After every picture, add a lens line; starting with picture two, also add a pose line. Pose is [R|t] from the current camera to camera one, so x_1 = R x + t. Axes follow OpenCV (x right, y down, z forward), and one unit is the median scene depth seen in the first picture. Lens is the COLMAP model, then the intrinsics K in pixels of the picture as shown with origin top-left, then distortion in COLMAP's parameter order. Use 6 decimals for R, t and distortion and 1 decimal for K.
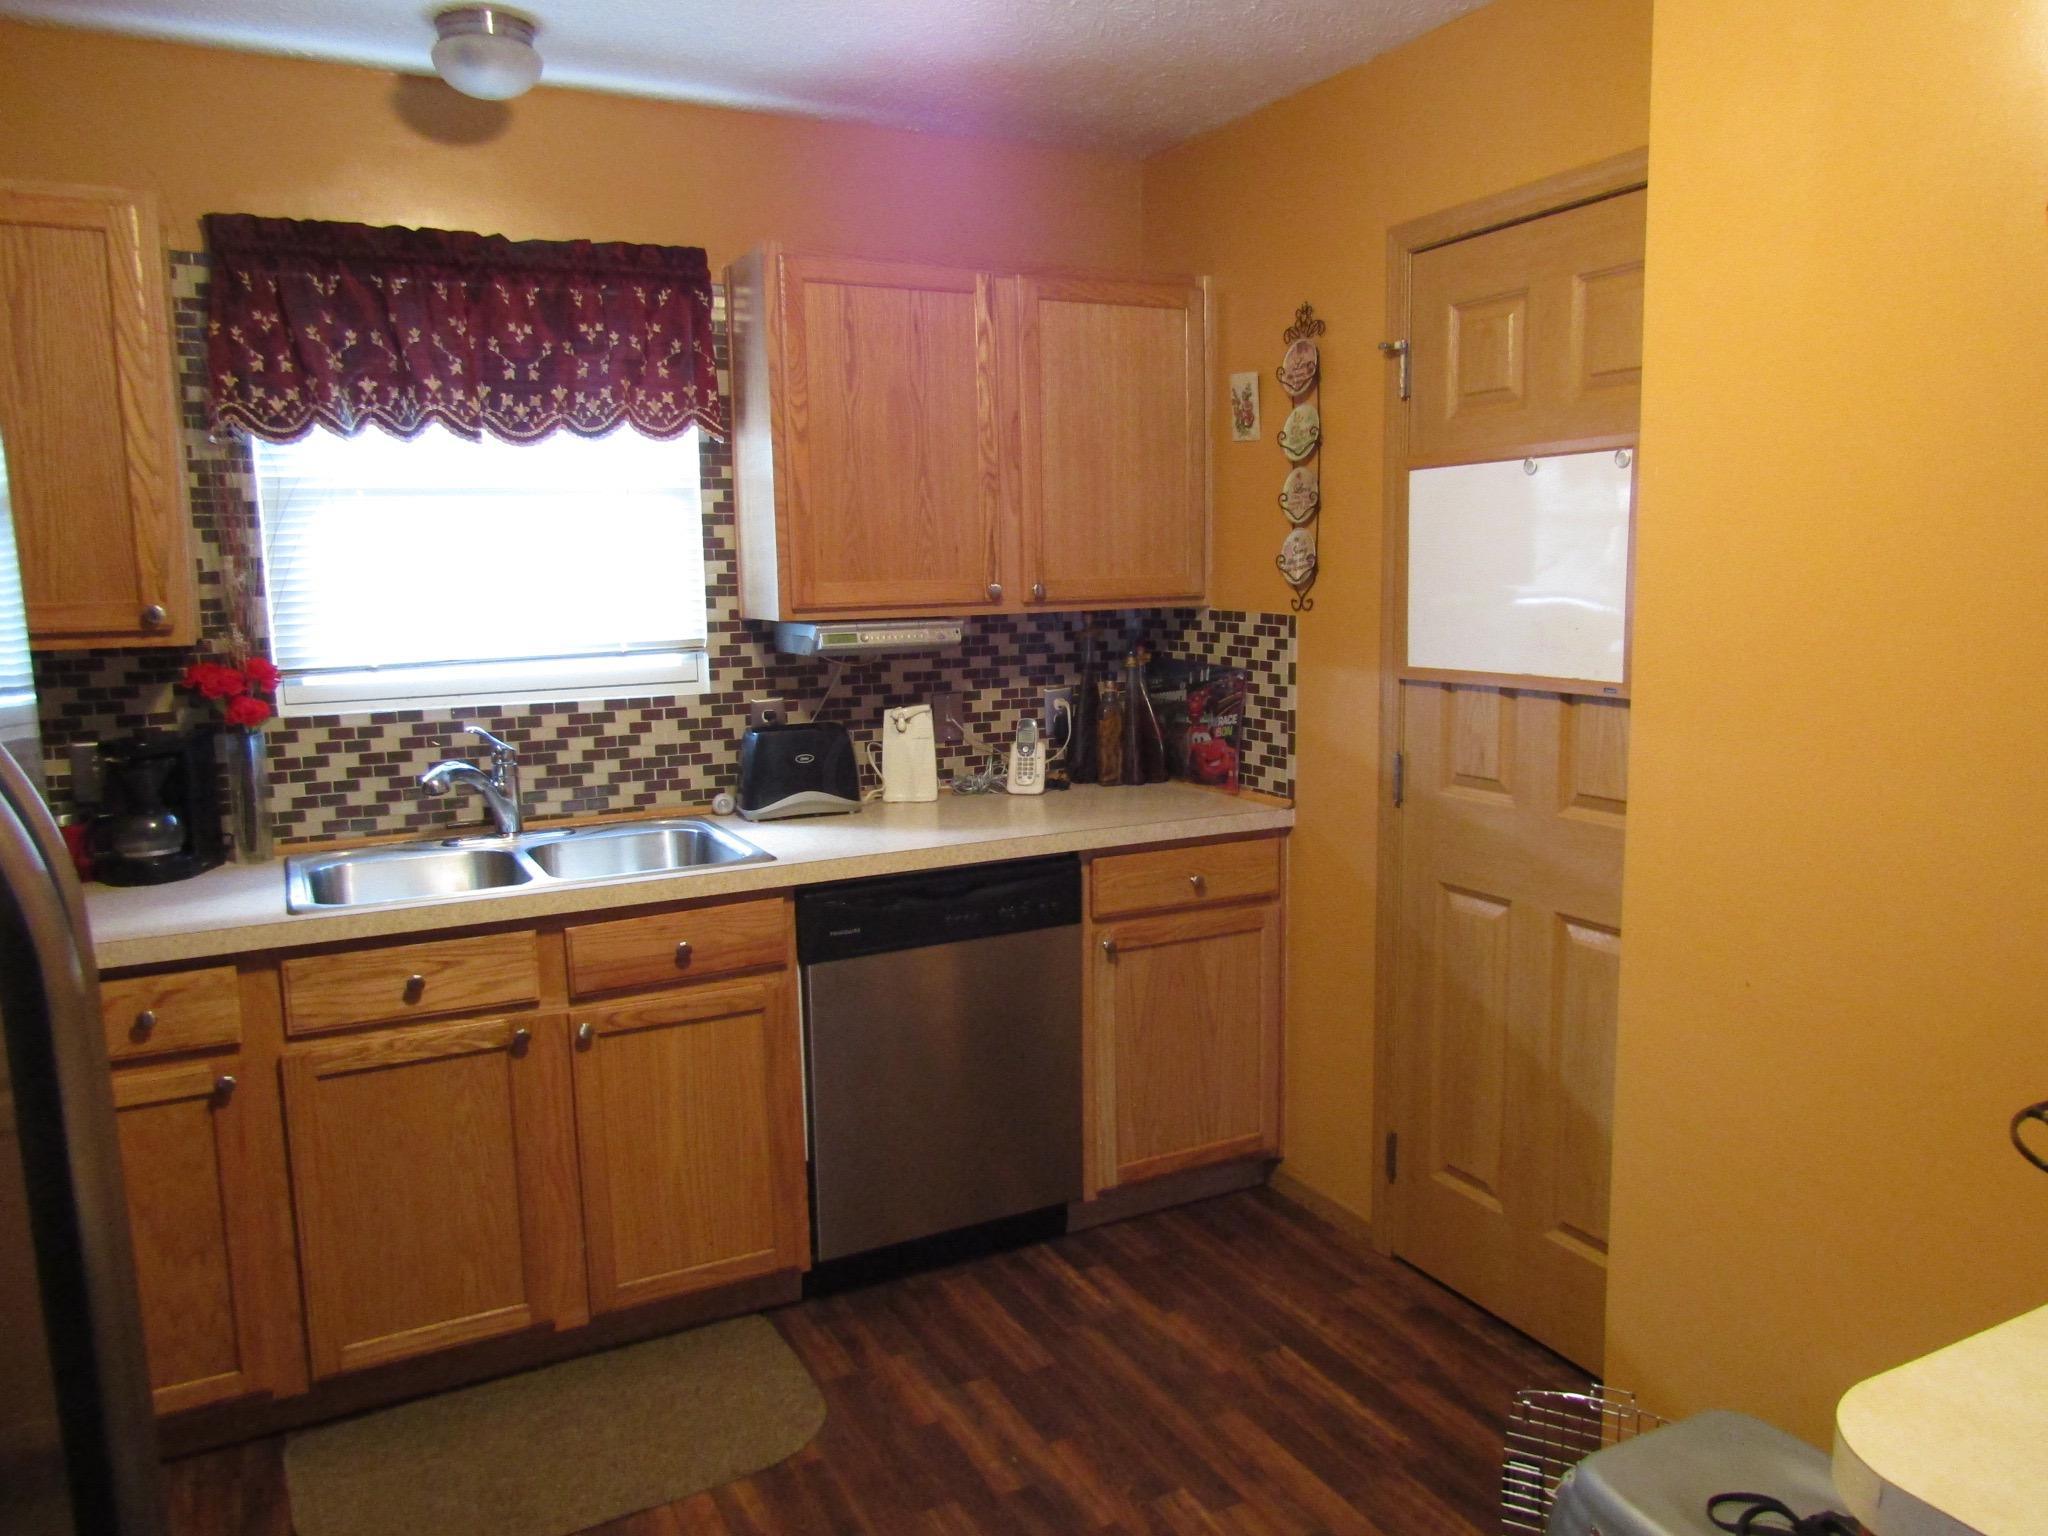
lens RADIAL K [[1459.3, 0, 1045.9], [0, 1459.3, 772.6], [0, 0, 1]] dist [-0.010607, -0.003004]
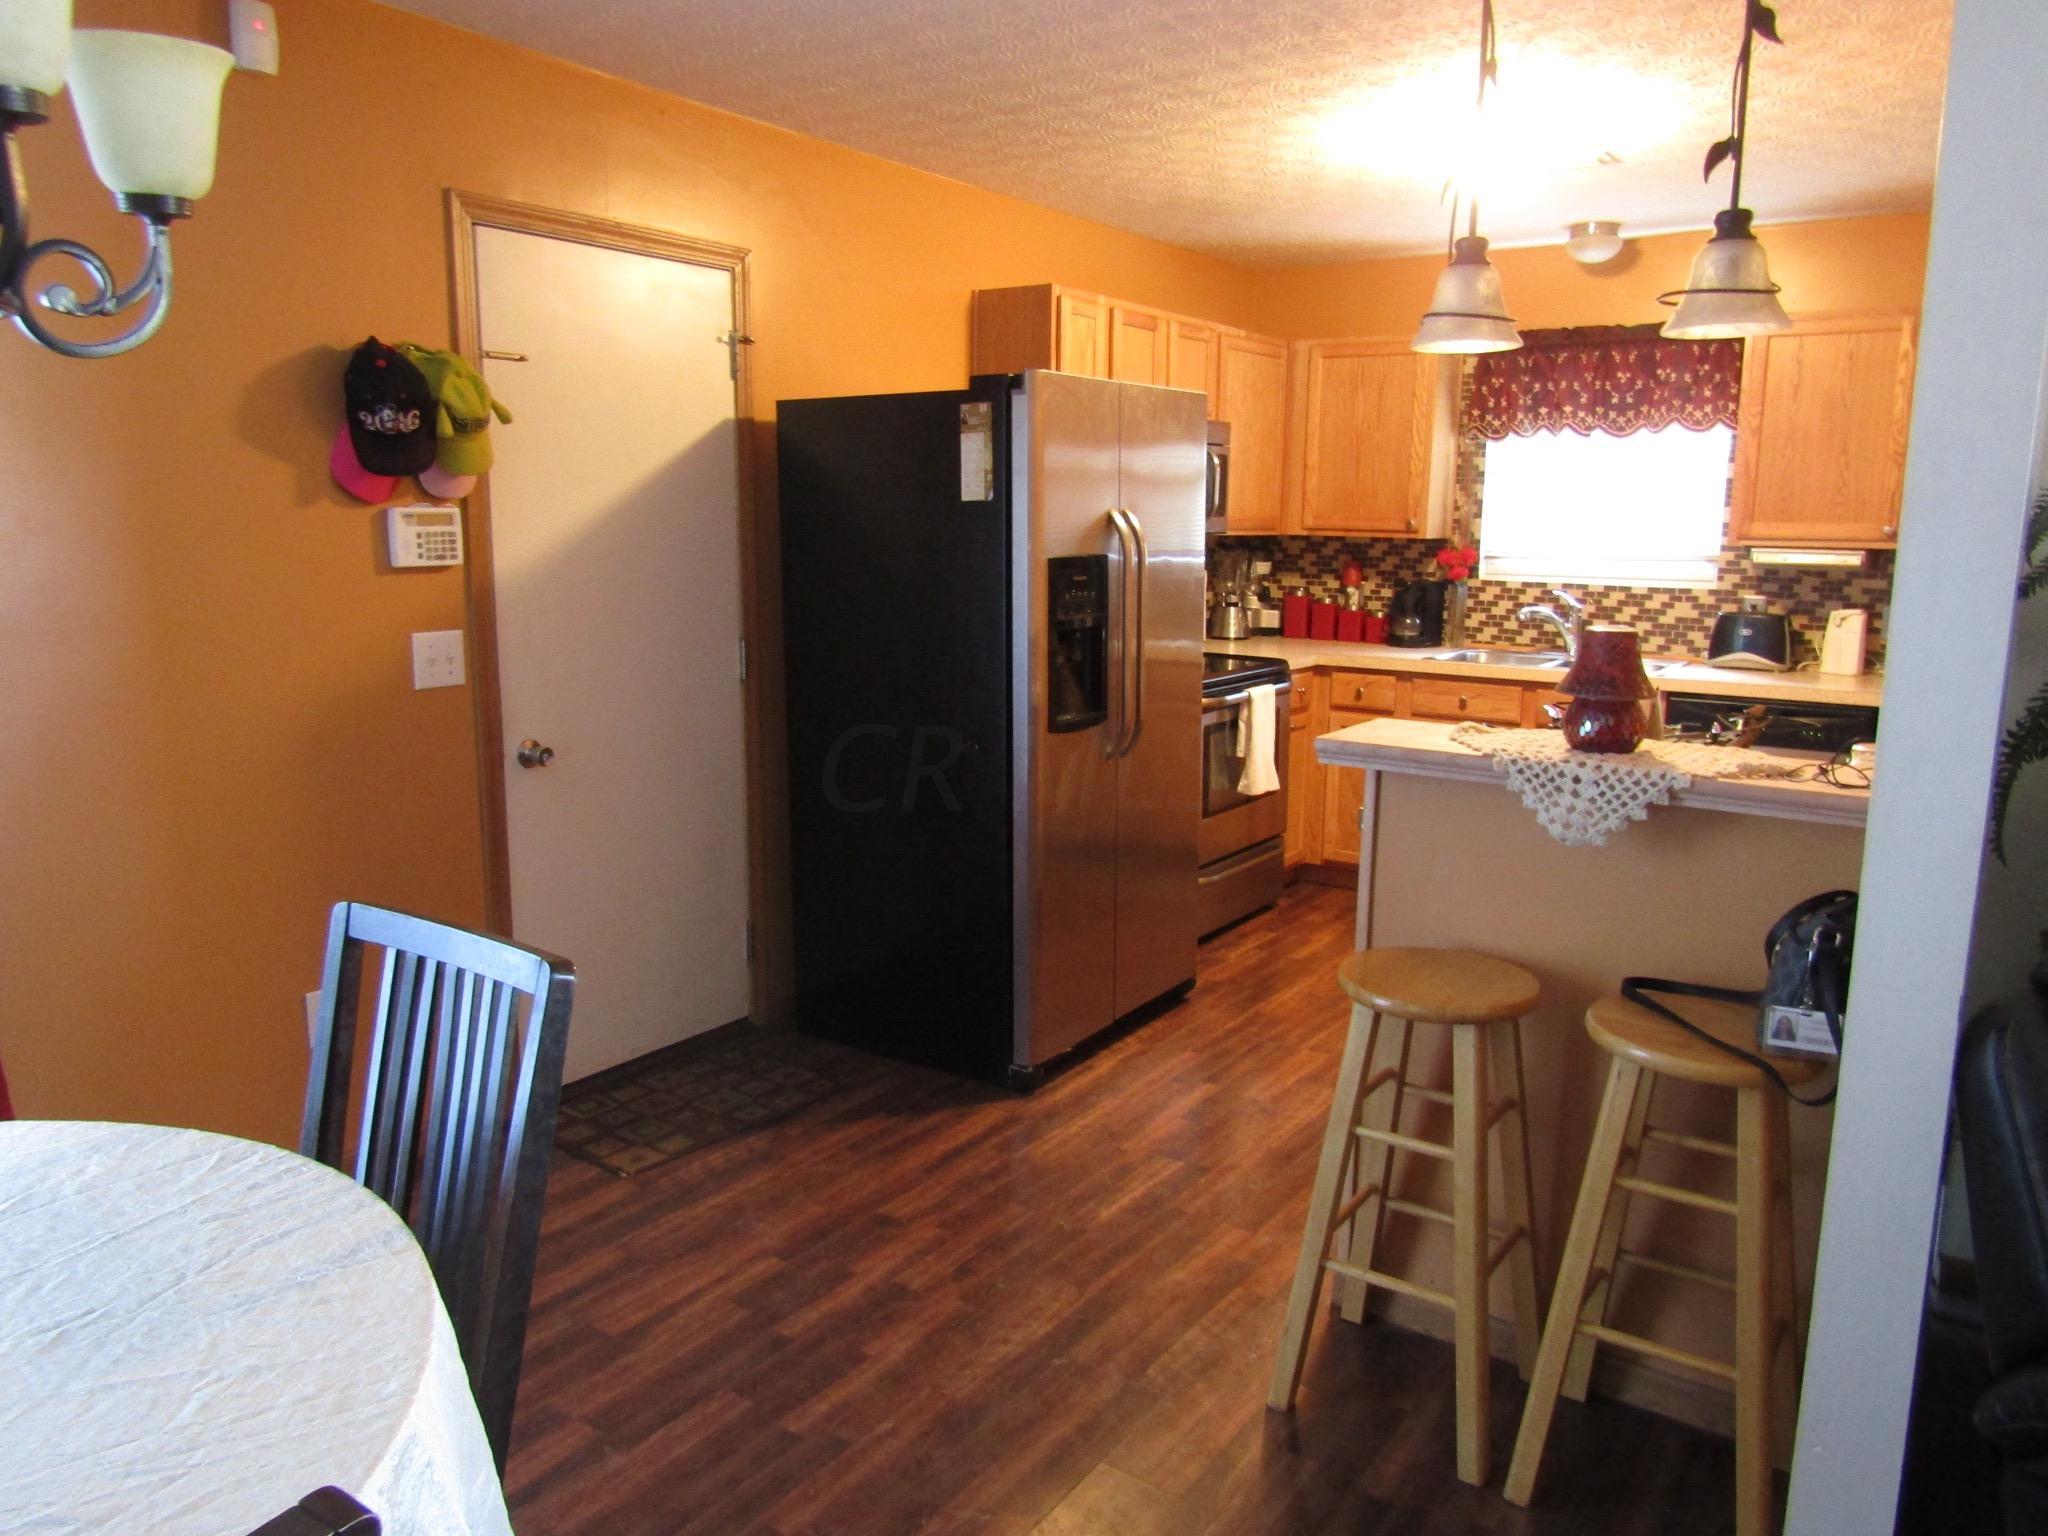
lens RADIAL K [[1459.3, 0, 1045.9], [0, 1459.3, 772.6], [0, 0, 1]] dist [-0.010607, -0.003004]
pose [[0.482258, 0.179149, -0.857516, 0.905295], [-0.145275, 0.981668, 0.123385, 0.059141], [0.863900, 0.065072, 0.499443, -0.476671]]
